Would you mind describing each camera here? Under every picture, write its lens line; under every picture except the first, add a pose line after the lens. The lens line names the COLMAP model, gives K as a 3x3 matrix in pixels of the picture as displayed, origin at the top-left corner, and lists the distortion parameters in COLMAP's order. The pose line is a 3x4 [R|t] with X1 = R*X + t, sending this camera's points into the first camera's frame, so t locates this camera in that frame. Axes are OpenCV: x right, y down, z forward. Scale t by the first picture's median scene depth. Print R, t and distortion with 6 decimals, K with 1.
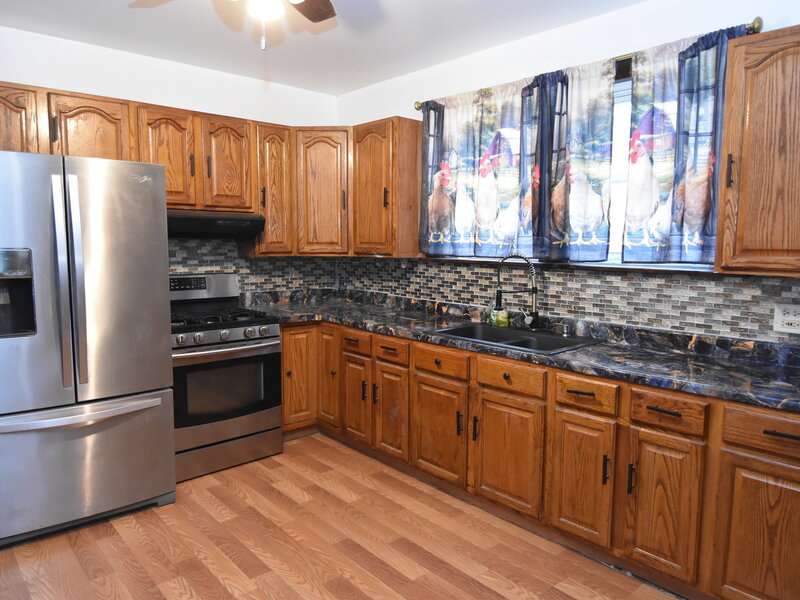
lens RADIAL K [[563.4, 0, 400.0], [0, 563.4, 300.0], [0, 0, 1]] dist [-0.006124, -0.008043]
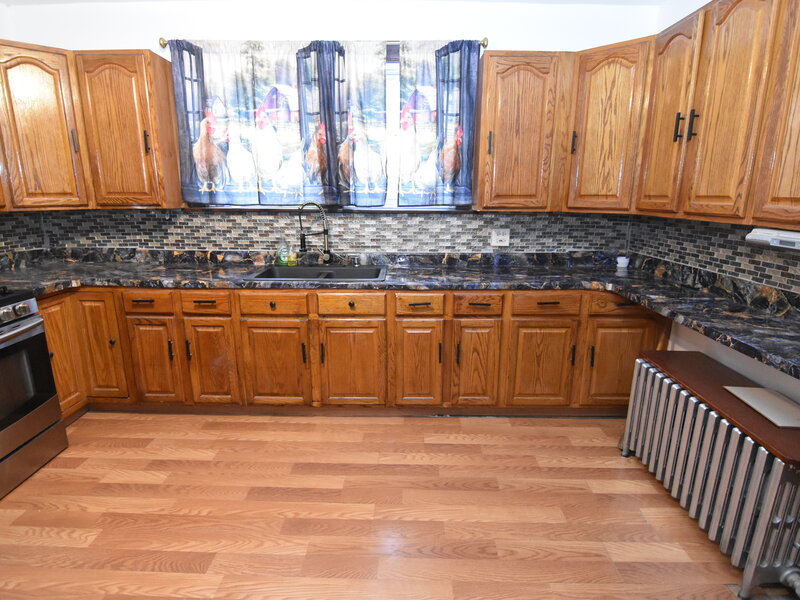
lens RADIAL K [[439.6, 0, 400.0], [0, 439.6, 300.0], [0, 0, 1]] dist [0.001215, -0.017526]
pose [[0.676524, -0.179639, 0.714174, -0.377066], [0.077986, 0.981815, 0.173085, -0.026530], [-0.732279, -0.061401, 0.678231, 0.251126]]
